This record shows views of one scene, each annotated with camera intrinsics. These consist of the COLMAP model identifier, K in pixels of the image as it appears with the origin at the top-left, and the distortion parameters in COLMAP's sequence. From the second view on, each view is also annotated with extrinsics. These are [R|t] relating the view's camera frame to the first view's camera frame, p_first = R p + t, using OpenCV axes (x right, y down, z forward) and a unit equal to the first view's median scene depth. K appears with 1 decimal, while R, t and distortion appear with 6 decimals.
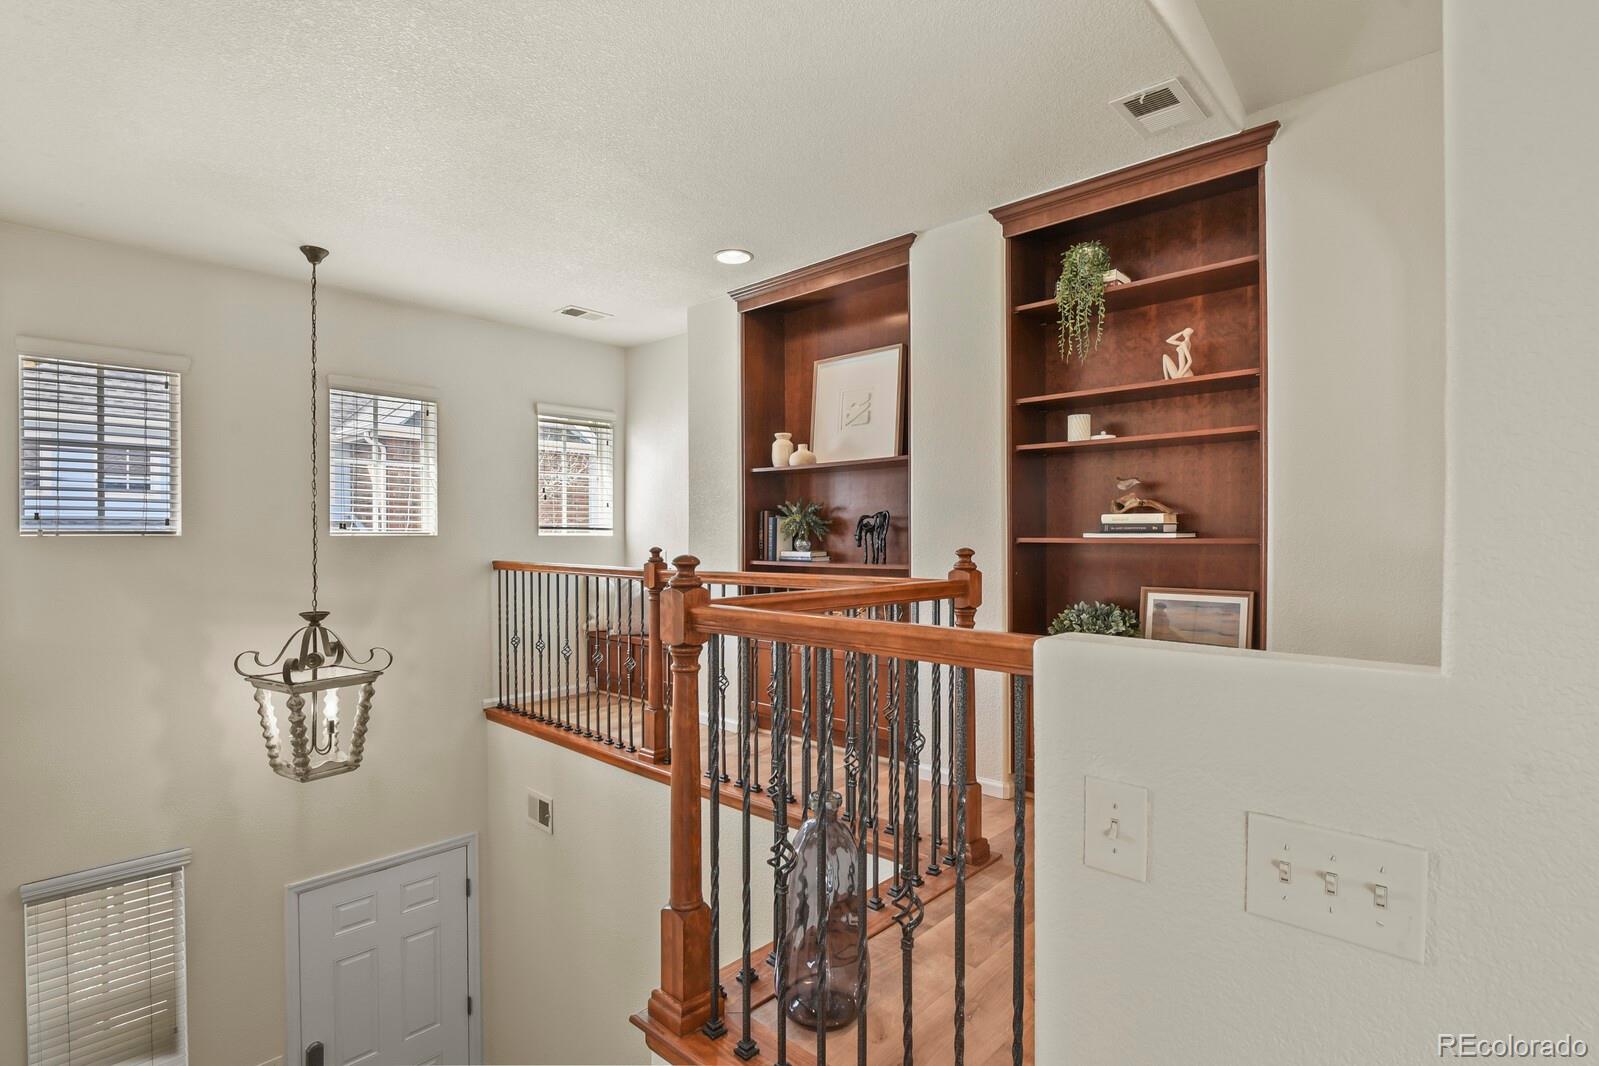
lens RADIAL K [[774.7, 0, 803.7], [0, 774.7, 543.3], [0, 0, 1]] dist [-0.008411, -0.004961]
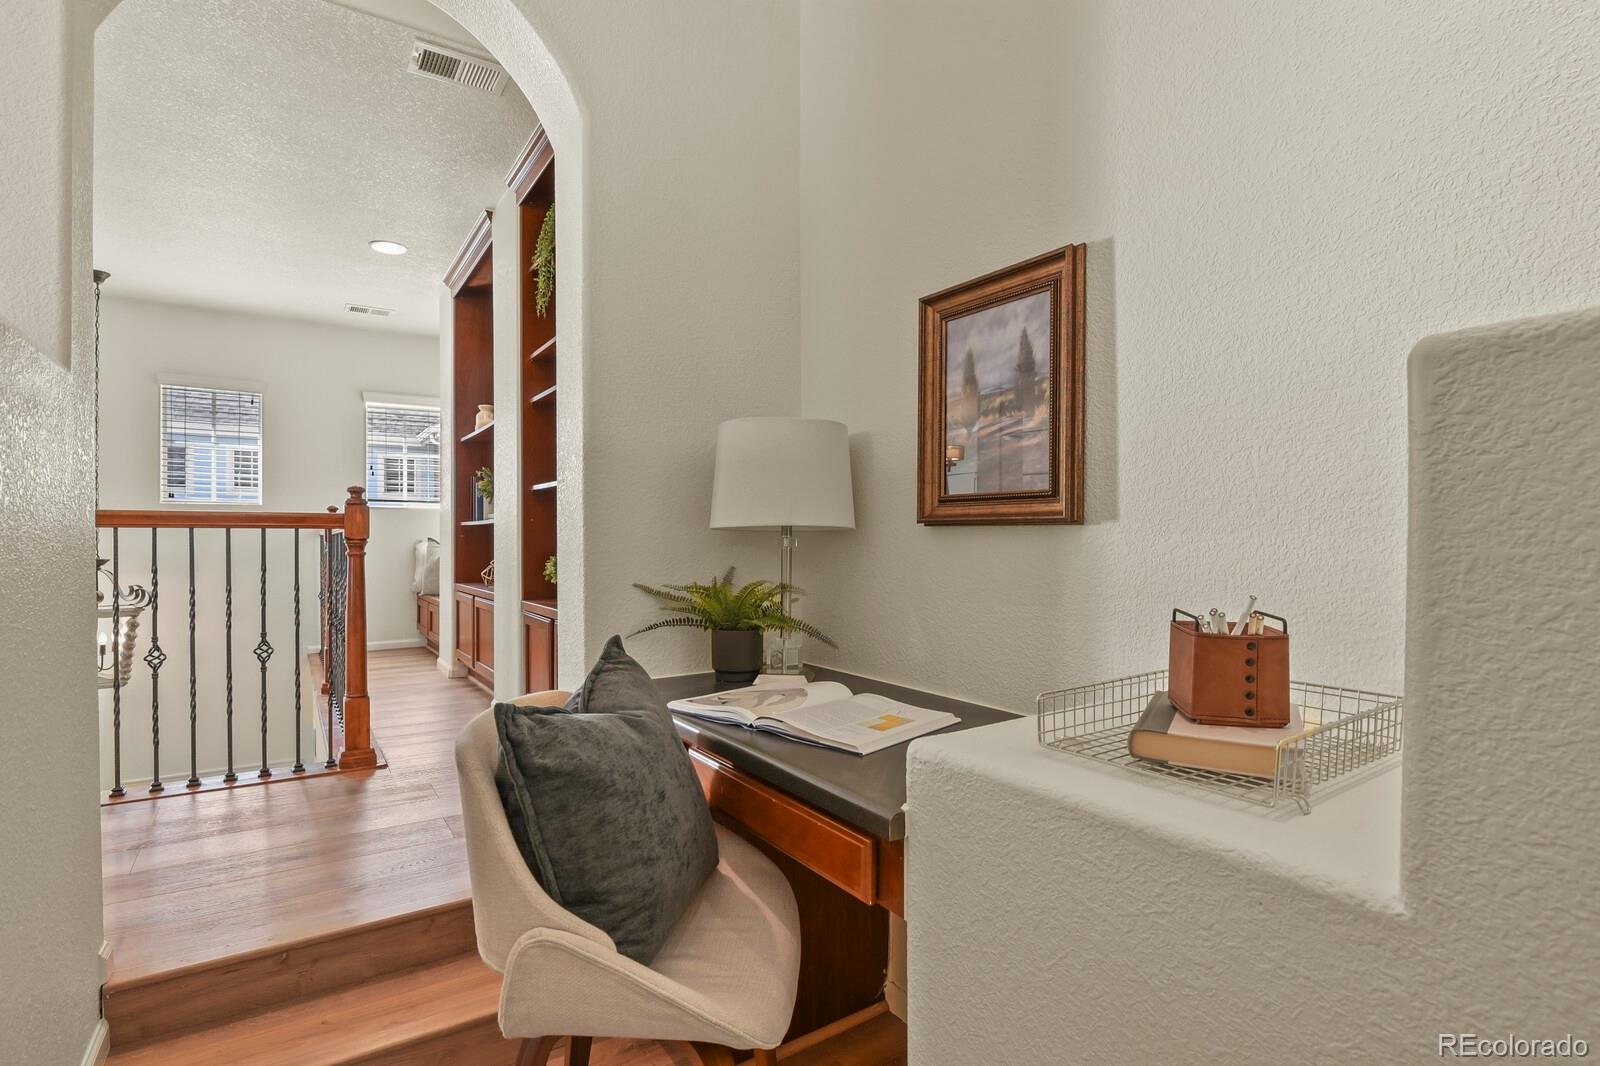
lens RADIAL K [[775.2, 0, 794.5], [0, 775.2, 540.3], [0, 0, 1]] dist [-0.008411, -0.004961]
pose [[0.967206, 0.000790, -0.253991, 0.692338], [-0.003052, 0.999959, -0.008511, 0.057953], [0.253974, 0.009007, 0.967169, 0.065670]]
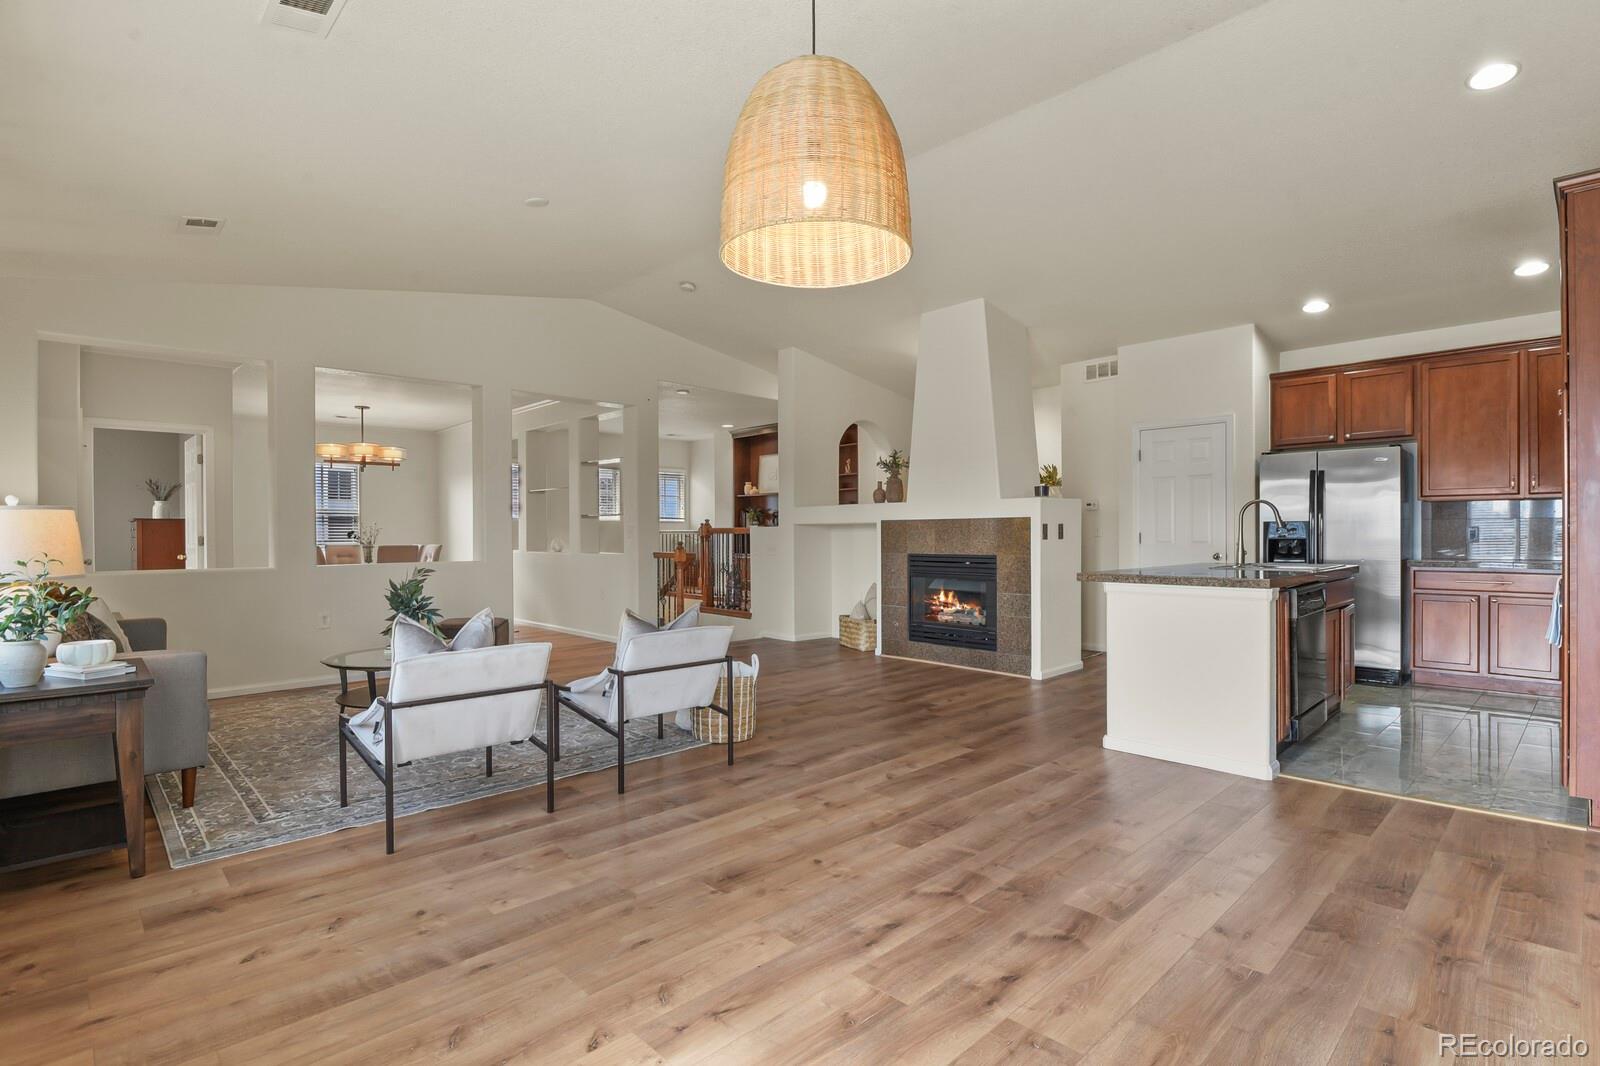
lens RADIAL K [[775.2, 0, 801.6], [0, 775.2, 540.1], [0, 0, 1]] dist [-0.008411, -0.004961]
pose [[0.998015, -0.002947, -0.062903, 0.343215], [0.002824, 0.999994, -0.002054, 0.070752], [0.062909, 0.001872, 0.998018, -1.777899]]
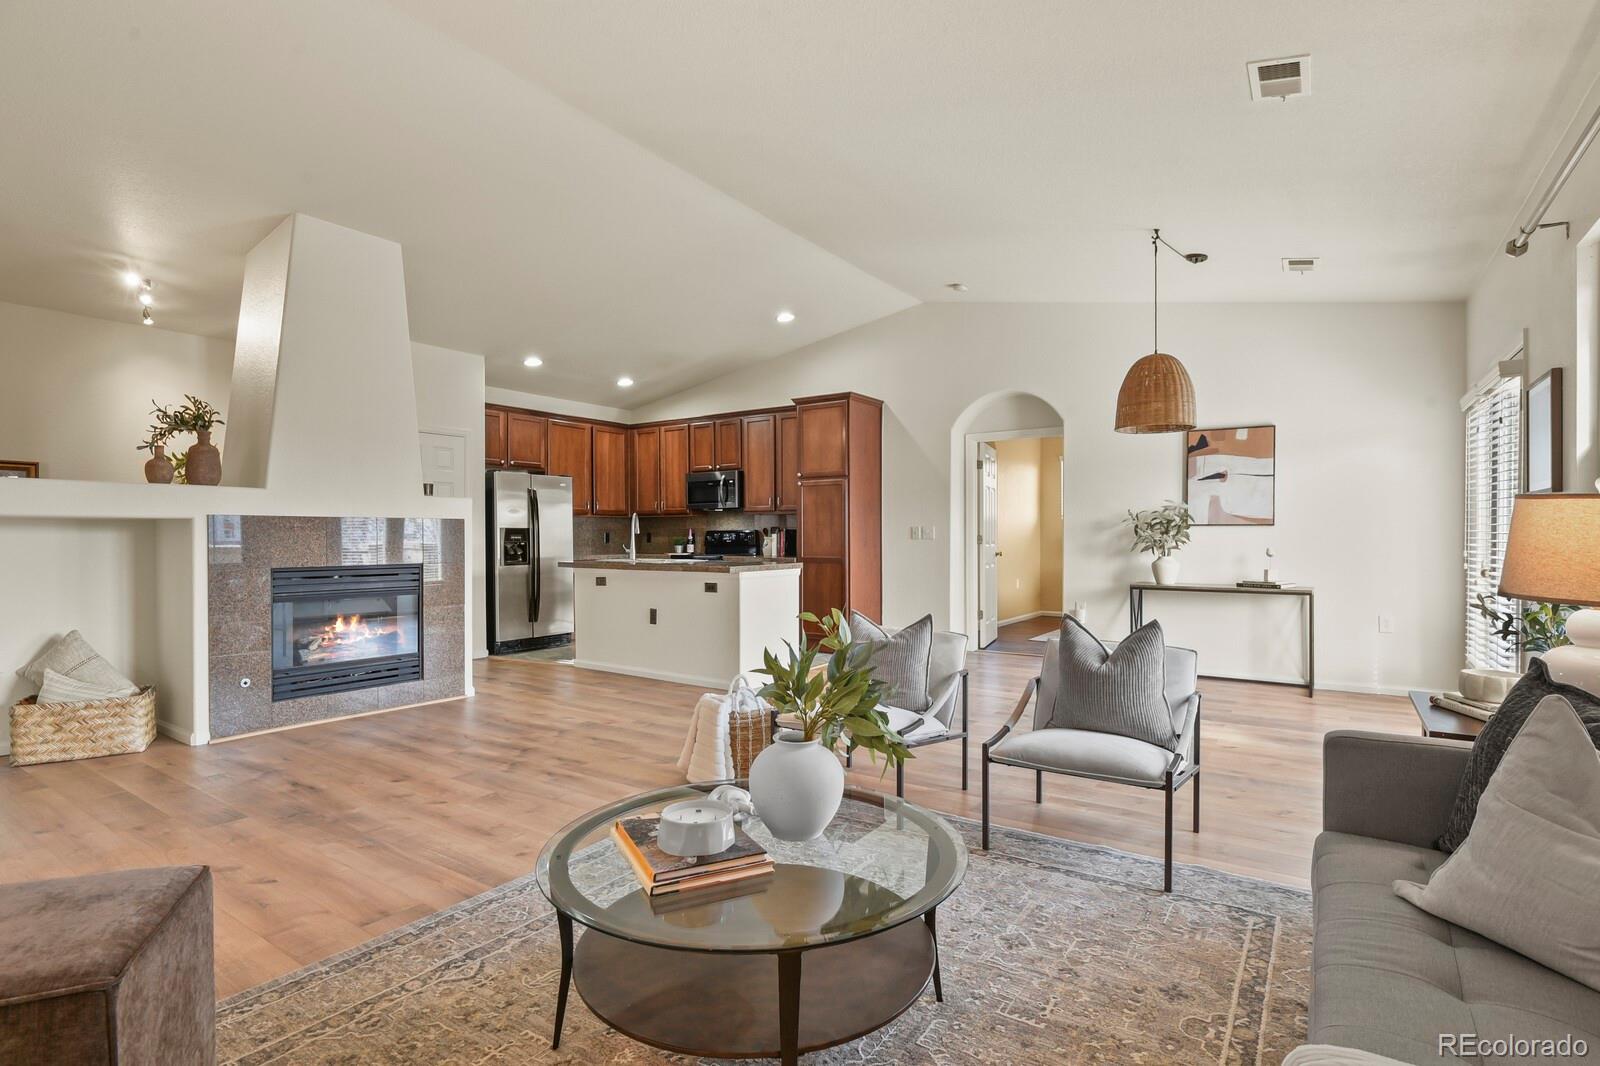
lens RADIAL K [[775.2, 0, 804.6], [0, 775.2, 535.7], [0, 0, 1]] dist [-0.008411, -0.004961]
pose [[-0.145827, 0.001132, 0.989310, -0.708653], [0.010745, 0.999942, 0.000440, 0.059534], [-0.989252, 0.010694, -0.145830, -0.675574]]
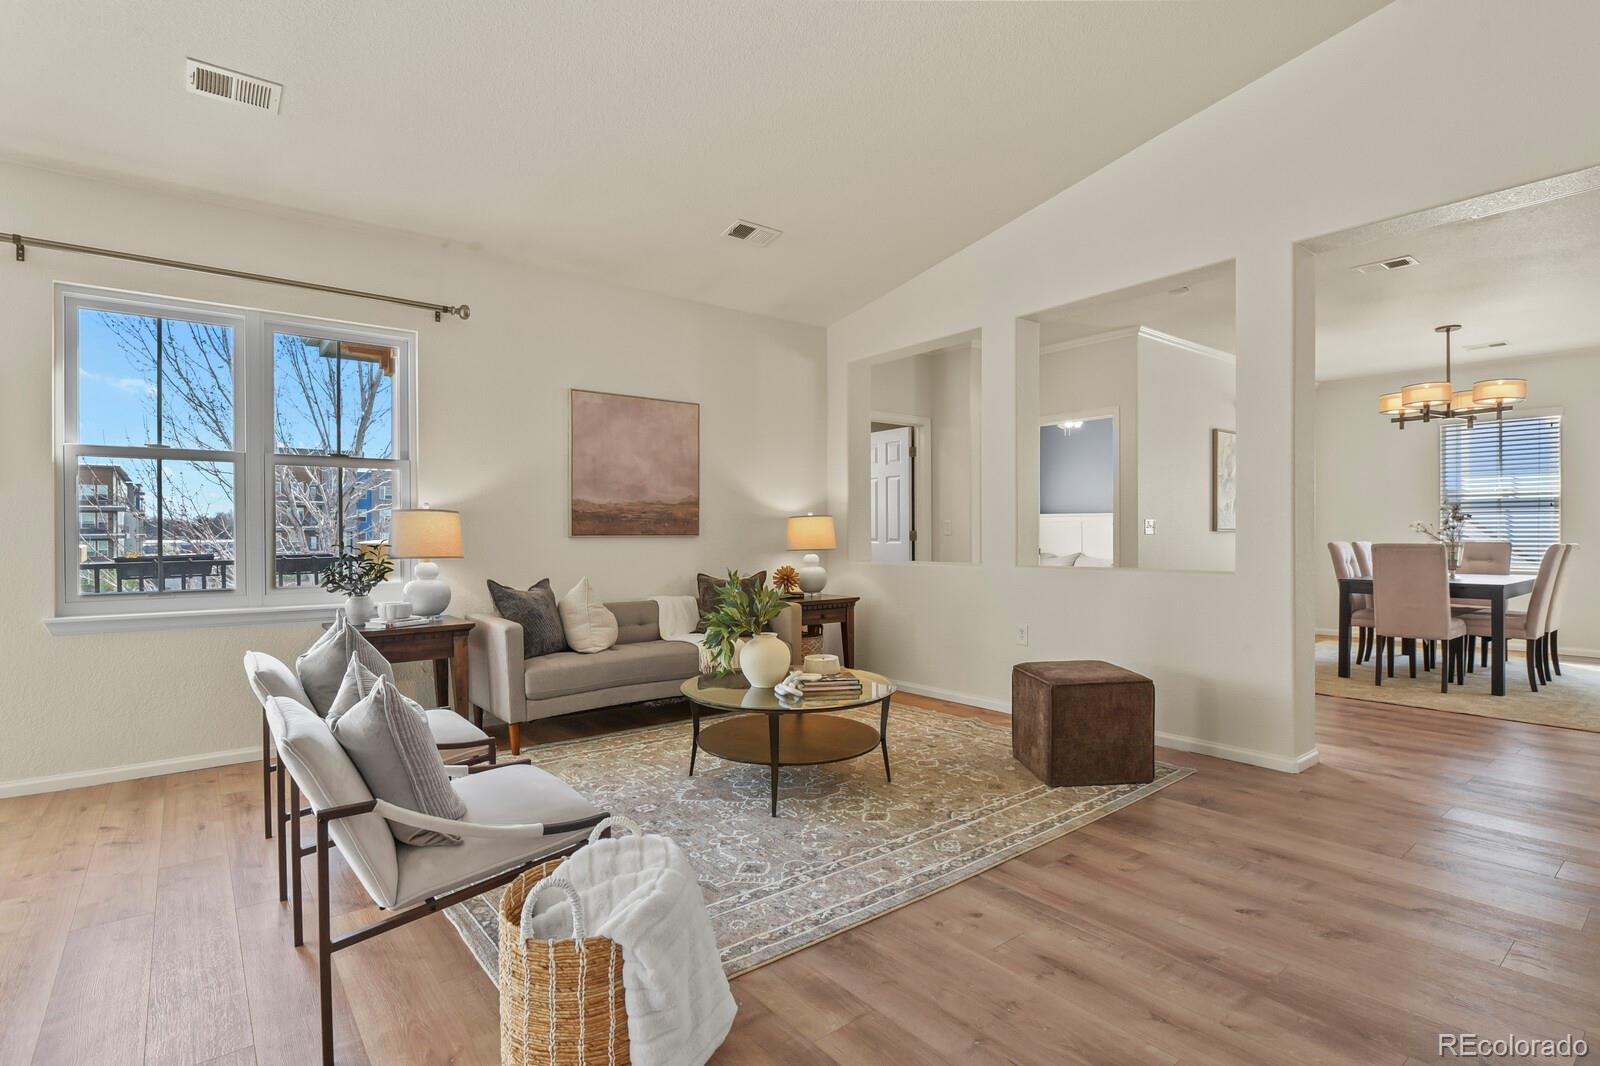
lens RADIAL K [[775.2, 0, 803.6], [0, 775.2, 536.8], [0, 0, 1]] dist [-0.008411, -0.004961]
pose [[-0.158485, 0.005462, -0.987346, 0.540984], [-0.007084, 0.999953, 0.006669, 0.065078], [0.987336, 0.008051, -0.158438, -0.563390]]
